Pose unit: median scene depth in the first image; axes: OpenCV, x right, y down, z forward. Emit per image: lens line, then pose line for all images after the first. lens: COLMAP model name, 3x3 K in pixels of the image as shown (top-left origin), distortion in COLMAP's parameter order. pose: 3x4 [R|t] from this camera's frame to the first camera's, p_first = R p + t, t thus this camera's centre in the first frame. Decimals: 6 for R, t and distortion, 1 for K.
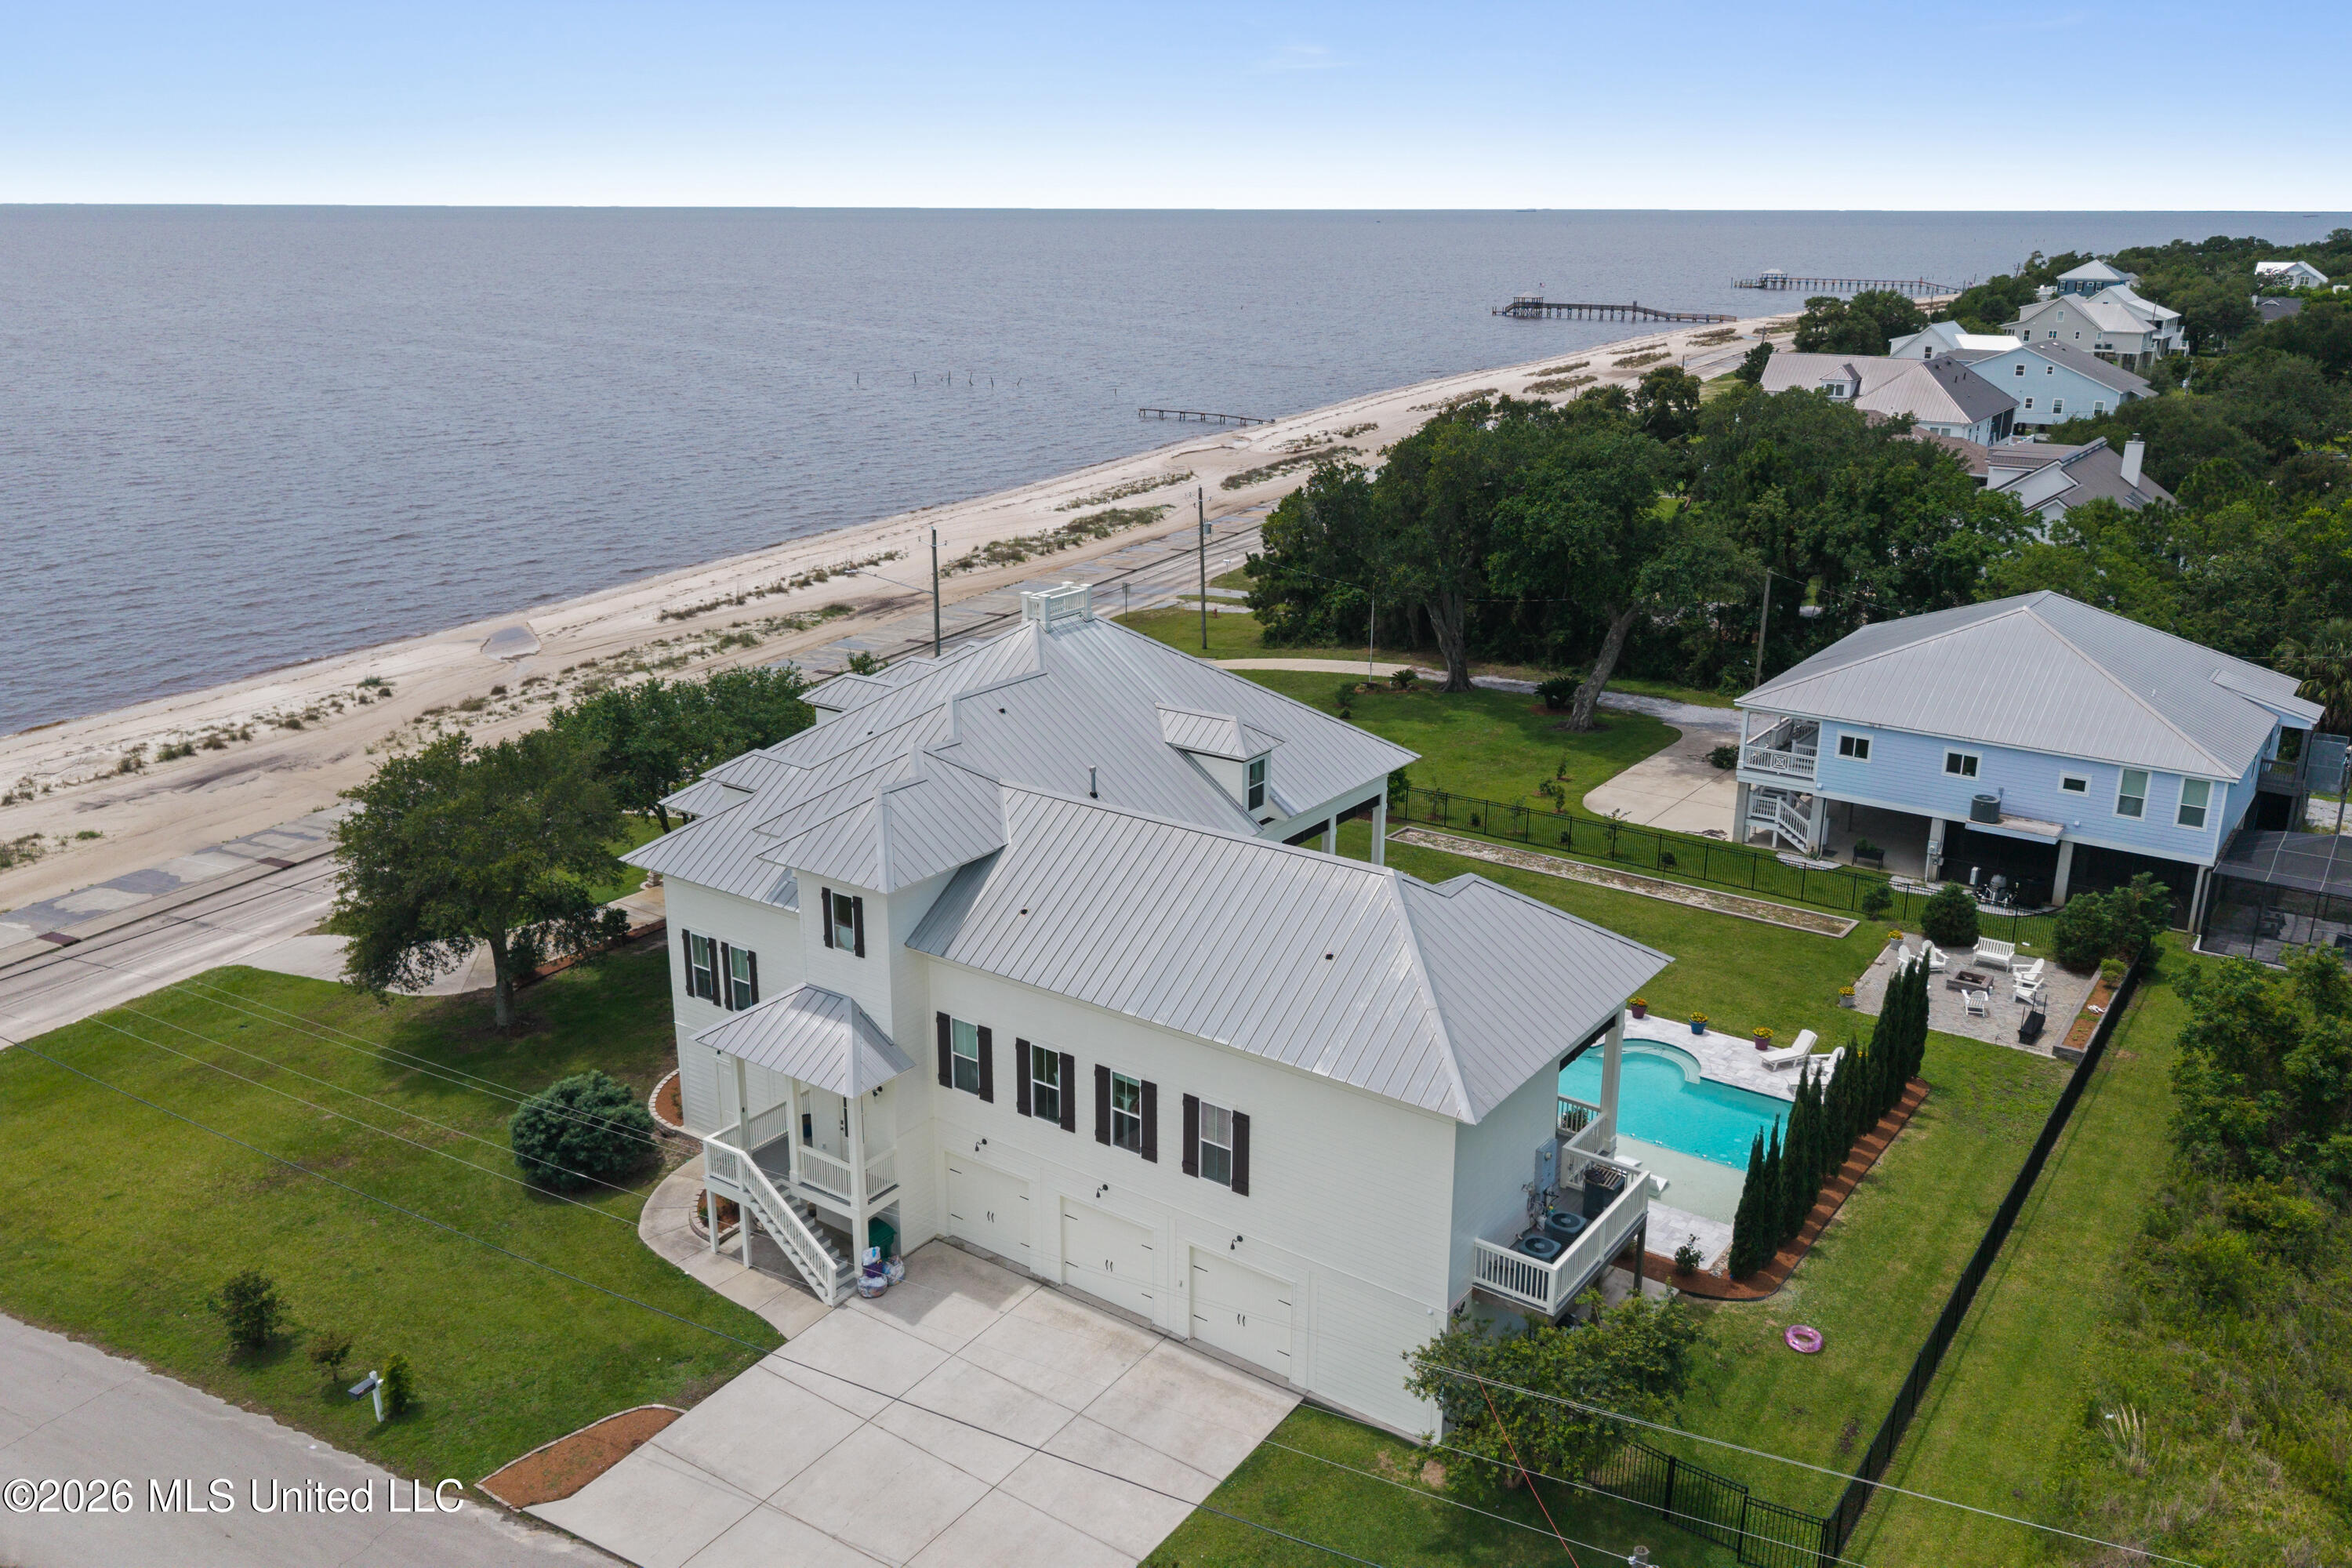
lens RADIAL K [[1878.9, 0, 1176.0], [0, 1878.9, 784.0], [0, 0, 1]] dist [0.016276, -0.011594]
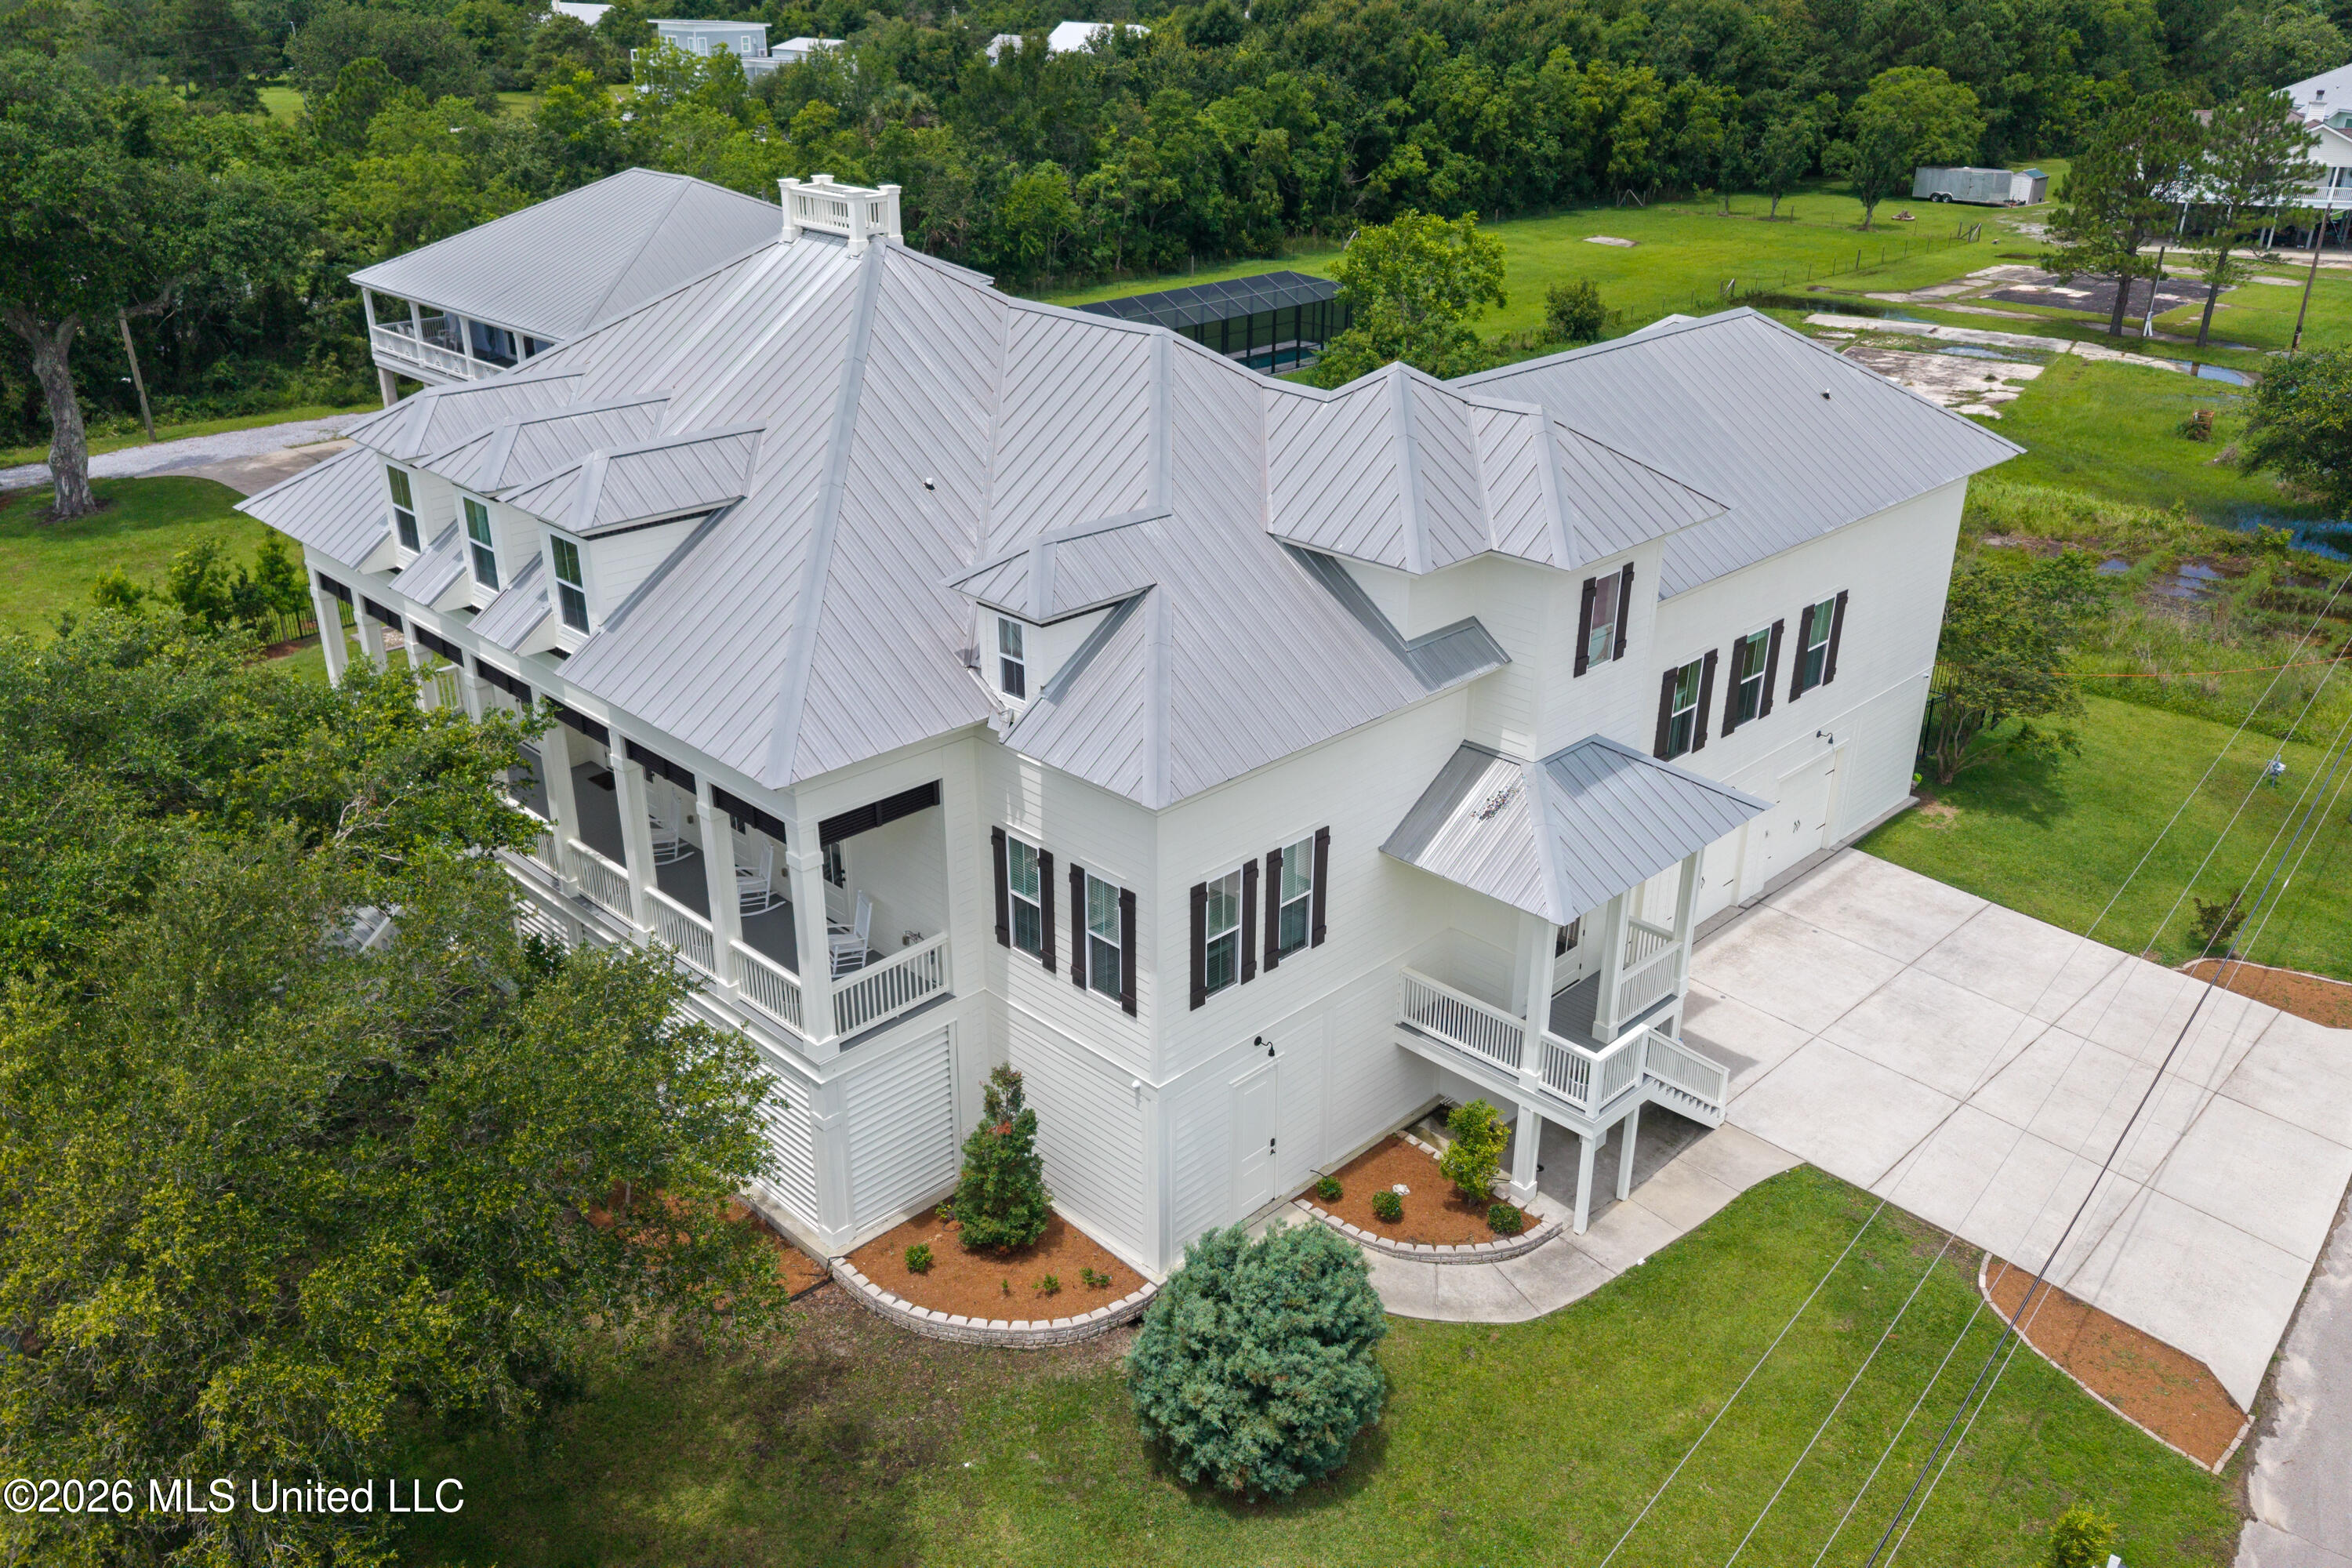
lens RADIAL K [[1878.9, 0, 1176.0], [0, 1878.9, 784.0], [0, 0, 1]] dist [0.016276, -0.011594]
pose [[0.163985, -0.408833, 0.897755, -0.520587], [0.291891, 0.889432, 0.351725, -0.093708], [-0.942289, 0.204369, 0.265188, 0.639074]]
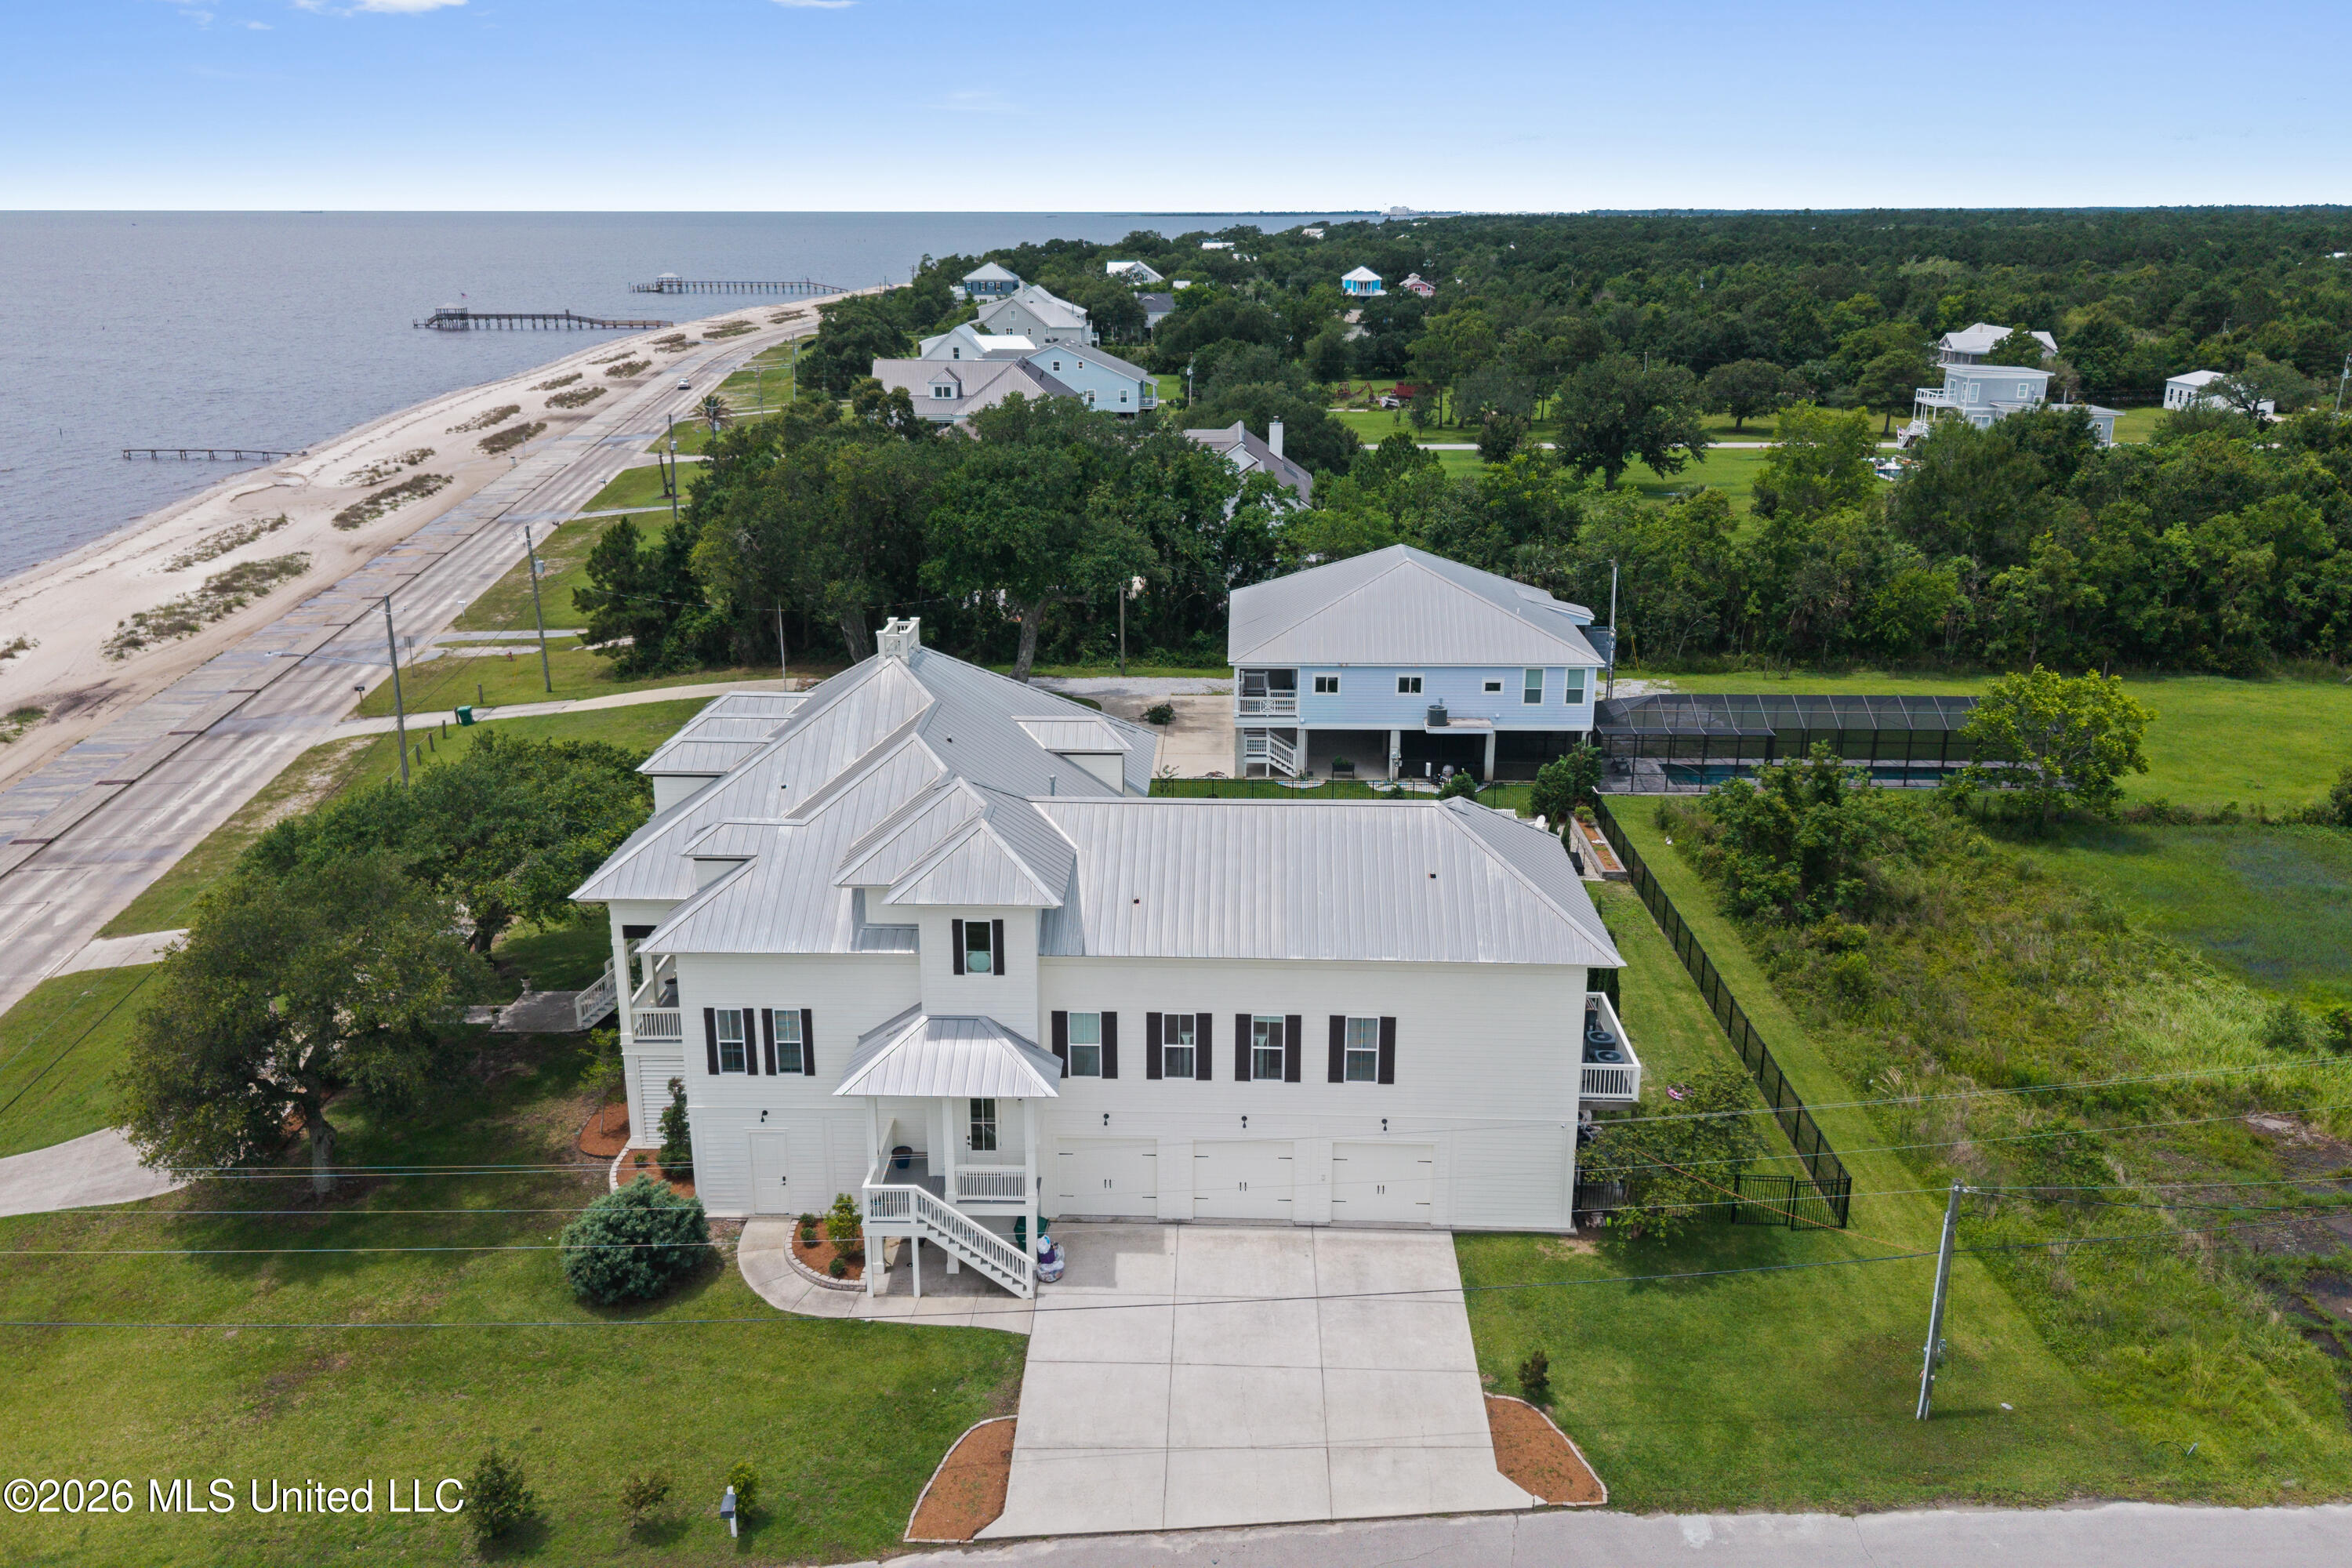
lens RADIAL K [[1856.7, 0, 1179.7], [0, 1856.7, 796.3], [0, 0, 1]] dist [0.080072, -0.122318]
pose [[0.829814, -0.171373, 0.531074, -0.412209], [0.167728, 0.984268, 0.055537, -0.033685], [-0.532237, 0.042991, 0.845503, 0.022871]]
